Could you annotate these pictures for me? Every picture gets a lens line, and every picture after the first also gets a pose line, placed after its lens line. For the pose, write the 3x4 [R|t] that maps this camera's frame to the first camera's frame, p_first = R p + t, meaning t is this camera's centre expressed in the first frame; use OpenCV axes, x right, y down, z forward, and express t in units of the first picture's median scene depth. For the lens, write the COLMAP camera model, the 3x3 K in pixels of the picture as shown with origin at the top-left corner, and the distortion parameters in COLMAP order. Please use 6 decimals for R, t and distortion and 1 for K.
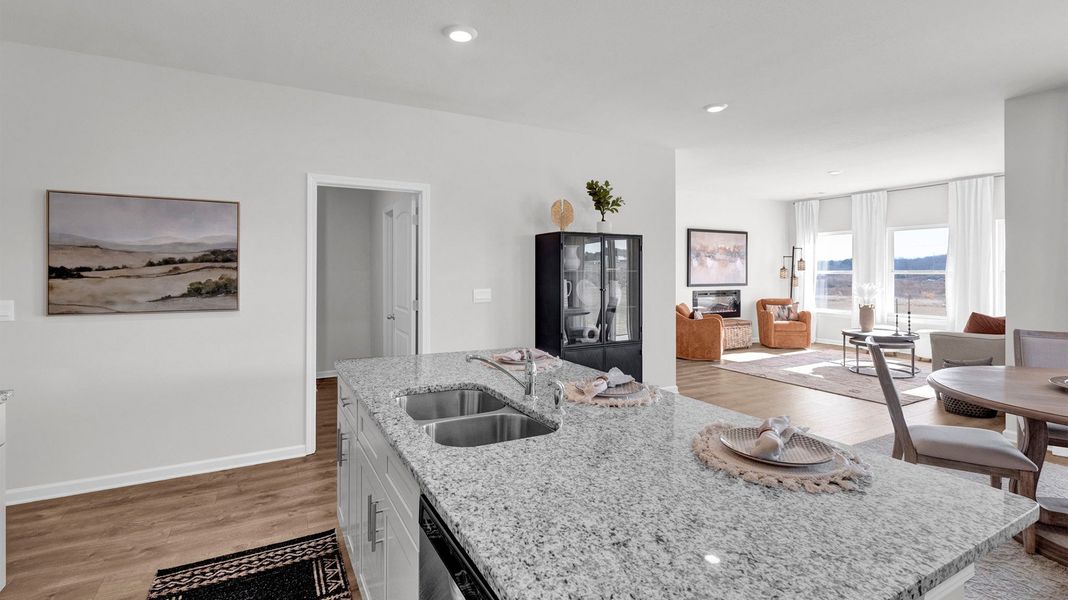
lens RADIAL K [[484.2, 0, 531.0], [0, 484.2, 269.9], [0, 0, 1]] dist [0.001561, -0.007953]
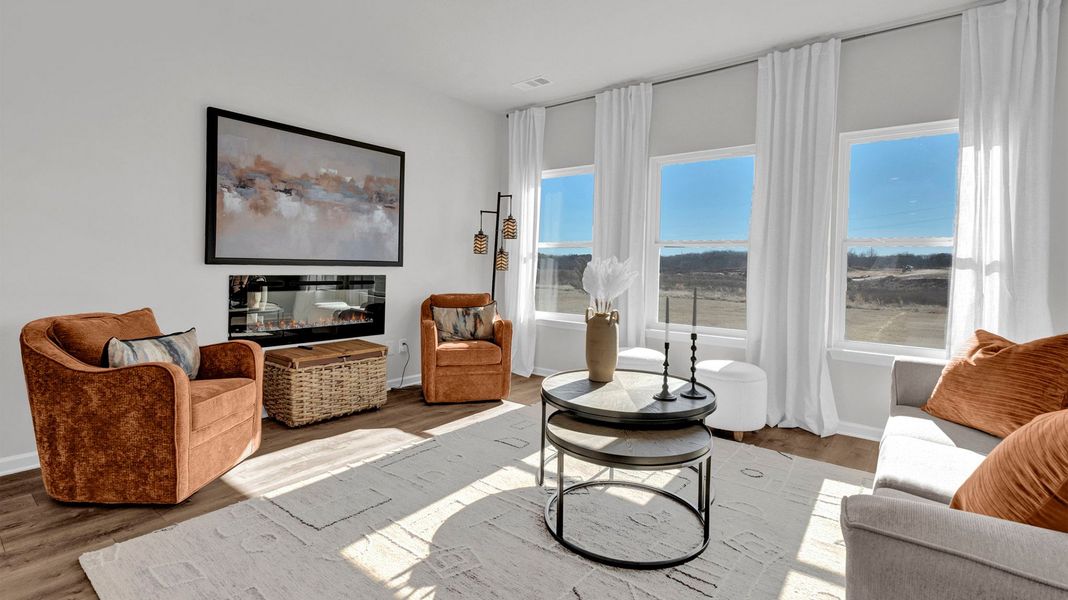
lens RADIAL K [[494.5, 0, 538.4], [0, 494.5, 275.8], [0, 0, 1]] dist [-0.000811, -0.000417]
pose [[0.915057, 0.013239, 0.403108, 0.391828], [-0.026127, 0.999308, 0.026489, 0.026425], [-0.402478, -0.034772, 0.914769, 0.529220]]
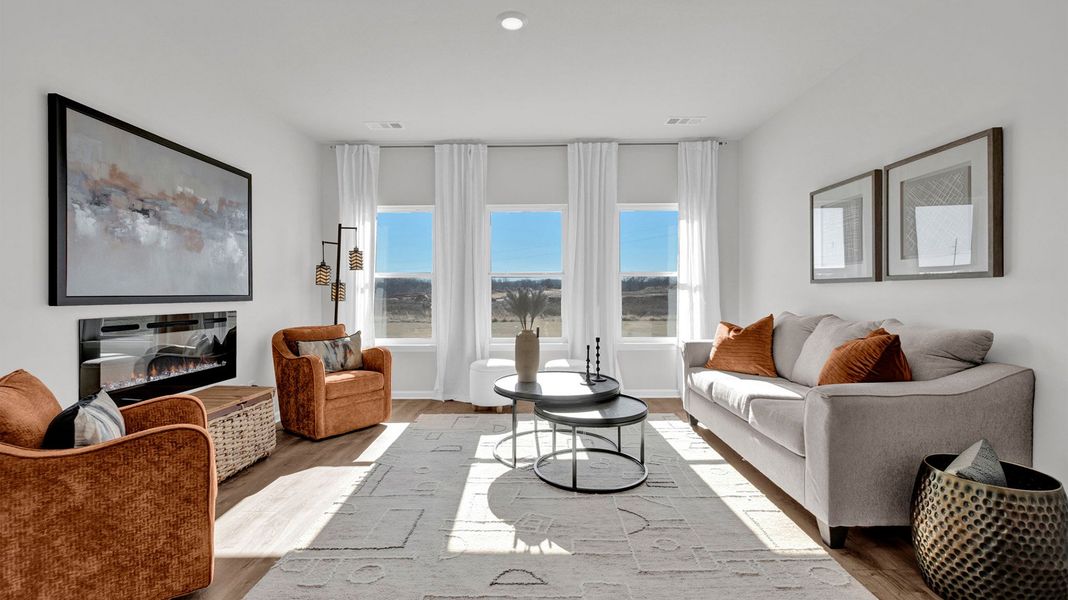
lens RADIAL K [[463.3, 0, 534.0], [0, 463.3, 300.0], [0, 0, 1]] dist [-0.002305, -0.000941]
pose [[0.480051, -0.013287, 0.877140, 0.217608], [0.000651, 0.999890, 0.014791, 0.027283], [-0.877241, -0.006529, 0.480007, 0.613201]]
